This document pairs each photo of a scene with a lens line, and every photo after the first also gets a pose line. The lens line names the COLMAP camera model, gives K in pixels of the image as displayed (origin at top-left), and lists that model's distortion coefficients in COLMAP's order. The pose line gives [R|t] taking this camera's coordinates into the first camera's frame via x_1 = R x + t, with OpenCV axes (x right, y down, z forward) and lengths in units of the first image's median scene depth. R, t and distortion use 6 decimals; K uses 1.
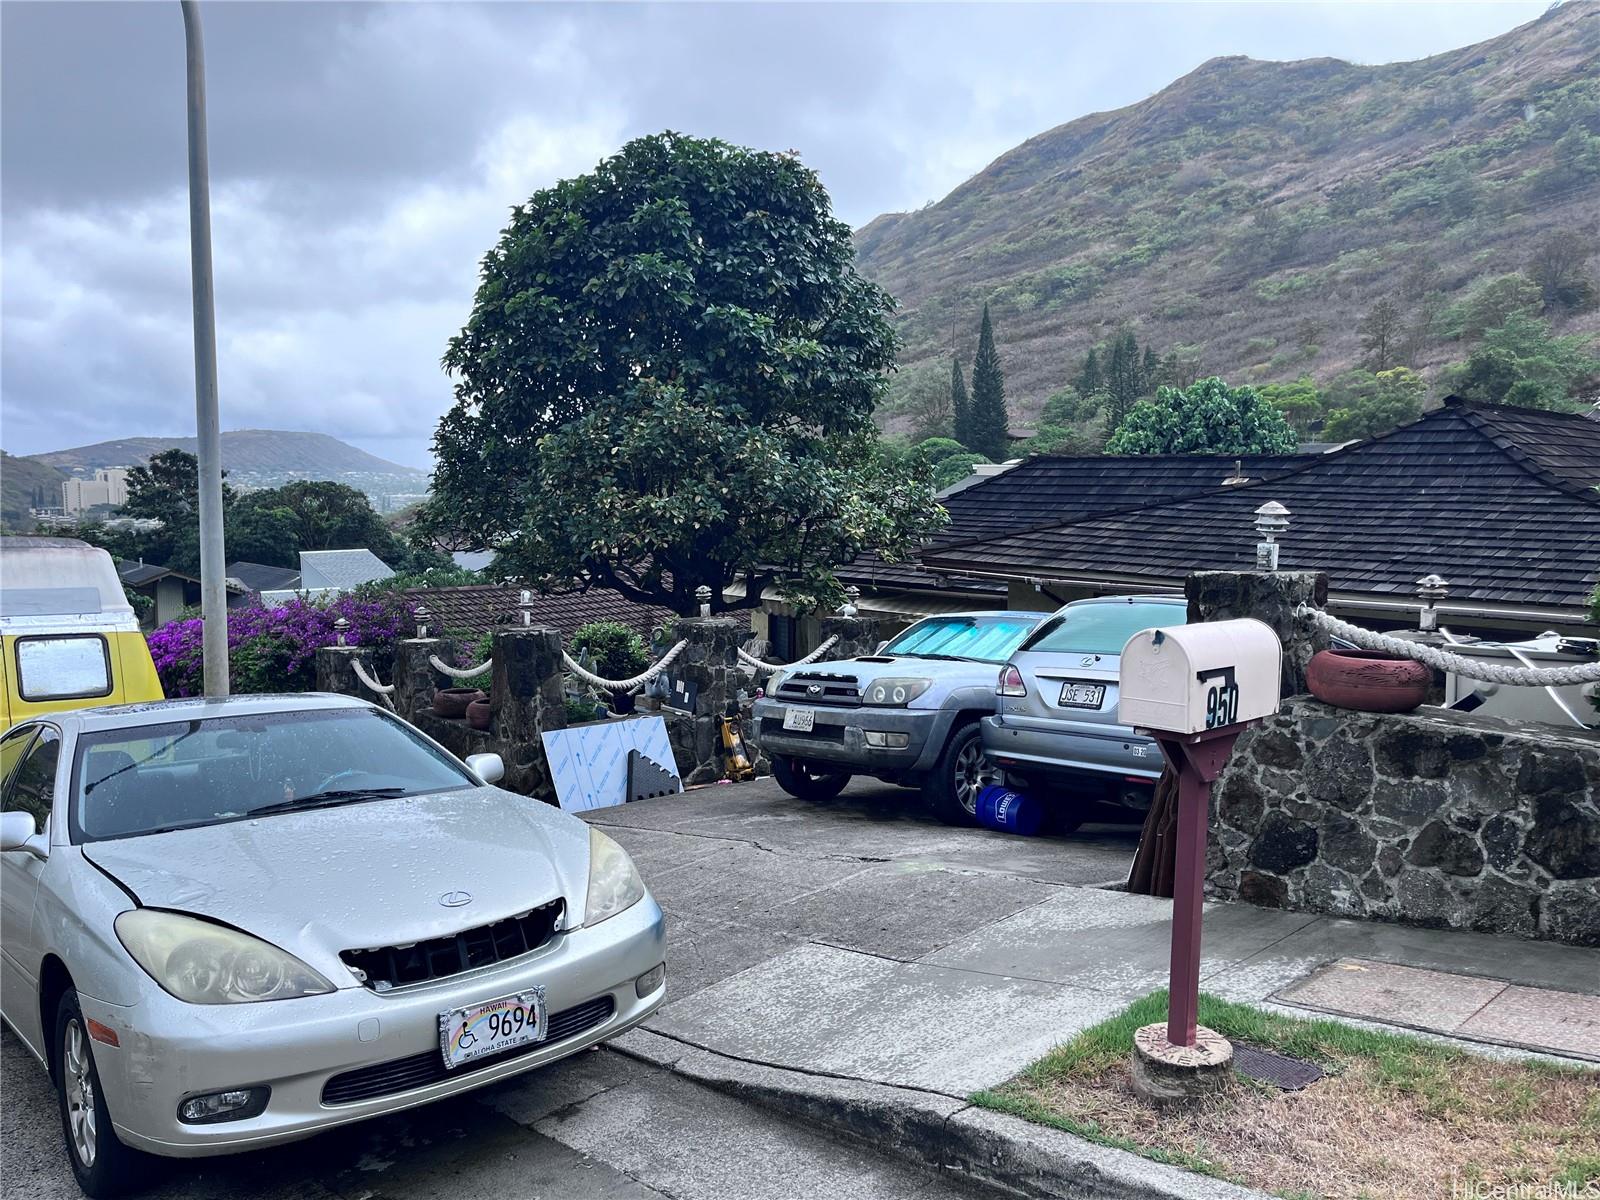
lens RADIAL K [[1208.6, 0, 800.0], [0, 1208.6, 600.0], [0, 0, 1]] dist [0.005965, 0.000977]
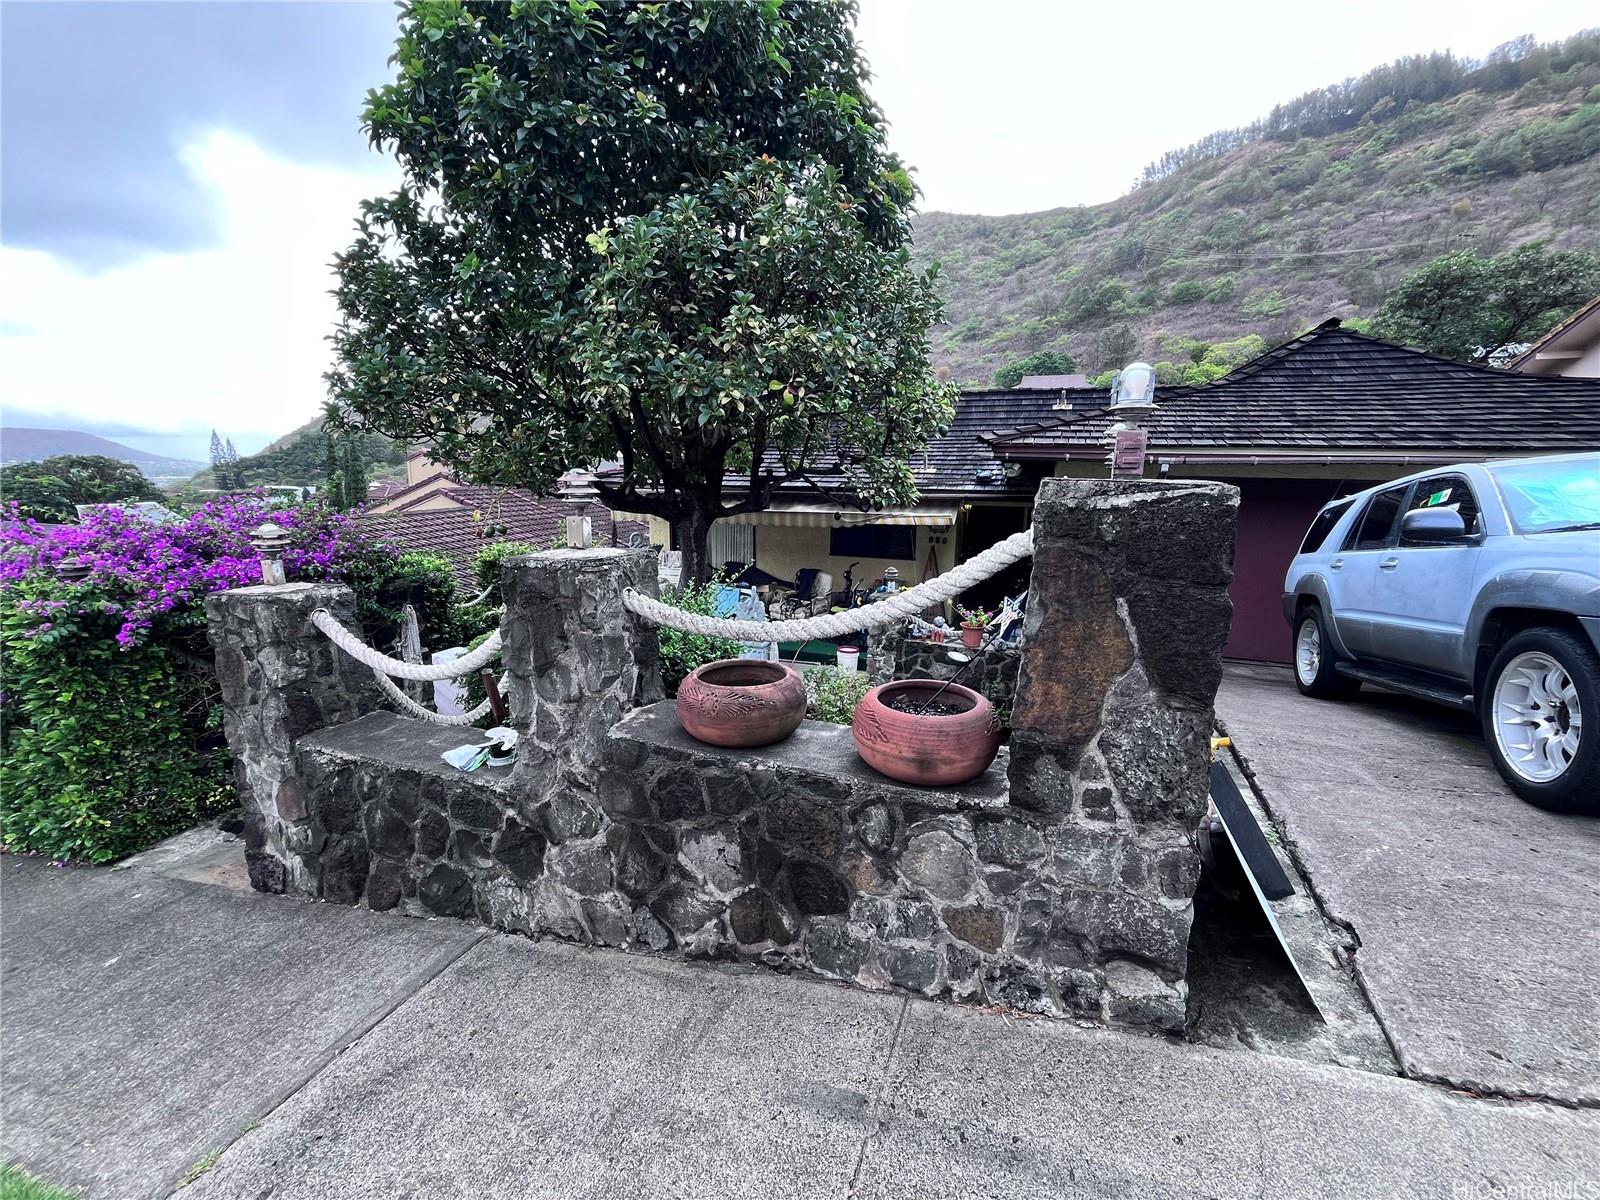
lens RADIAL K [[652.5, 0, 796.7], [0, 652.5, 596.4], [0, 0, 1]] dist [-0.001110, -0.000472]
pose [[0.902462, -0.084046, 0.422492, -0.277045], [0.042070, 0.993290, 0.107731, 0.021978], [-0.428711, -0.079449, 0.899941, 0.627536]]
